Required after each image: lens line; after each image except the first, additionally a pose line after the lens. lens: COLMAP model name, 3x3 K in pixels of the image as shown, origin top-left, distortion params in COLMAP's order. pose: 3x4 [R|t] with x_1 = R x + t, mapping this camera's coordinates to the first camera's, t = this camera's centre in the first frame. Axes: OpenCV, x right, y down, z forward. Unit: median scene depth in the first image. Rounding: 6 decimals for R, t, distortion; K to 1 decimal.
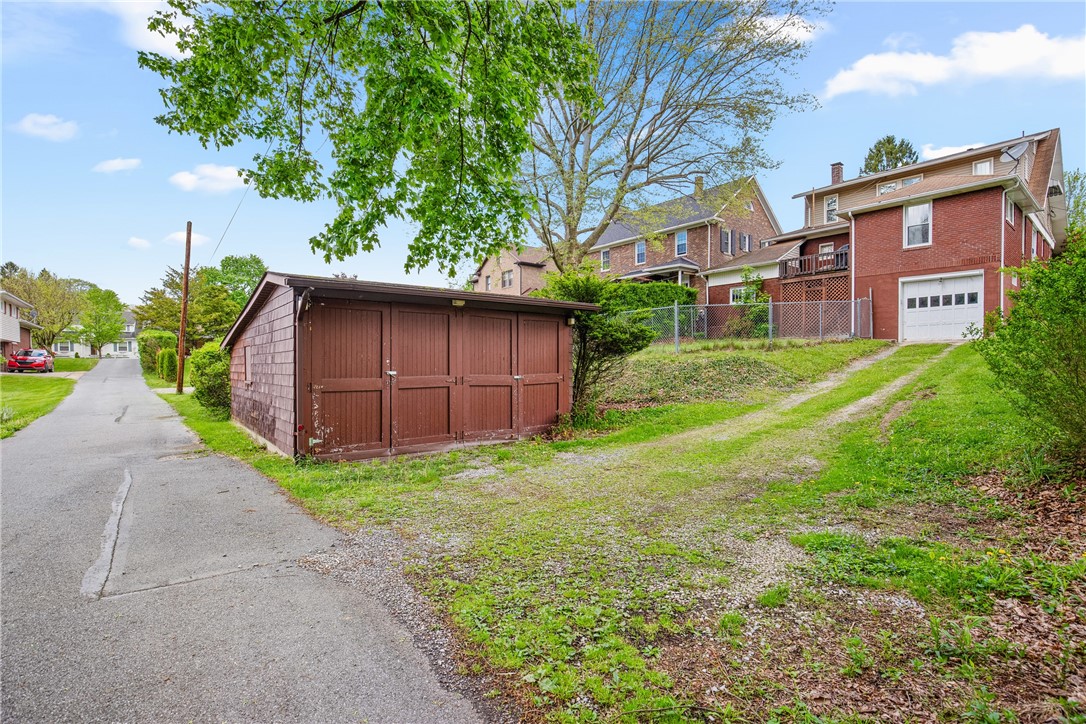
lens RADIAL K [[507.1, 0, 542.3], [0, 507.1, 367.0], [0, 0, 1]] dist [-0.034291, 0.006187]
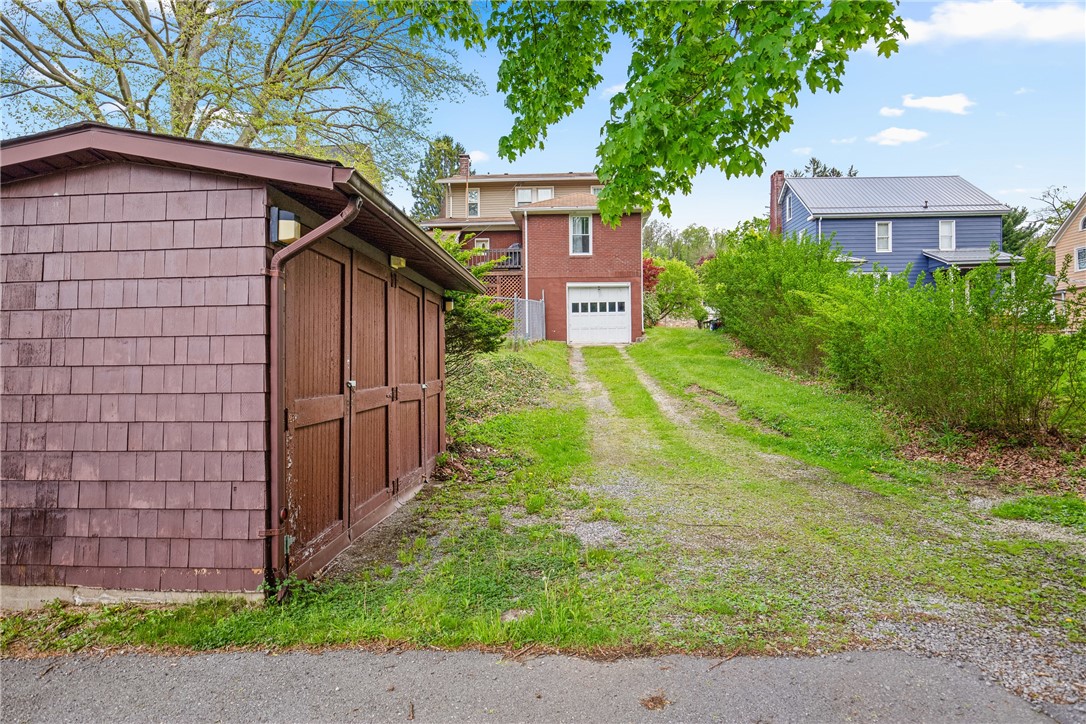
lens RADIAL K [[612.6, 0, 540.3], [0, 612.6, 360.1], [0, 0, 1]] dist [0.000597, -0.000186]
pose [[0.664547, 0.002626, 0.747242, -0.284514], [0.009576, 0.999882, -0.012030, -0.001345], [-0.747185, 0.015150, 0.664443, 0.193256]]
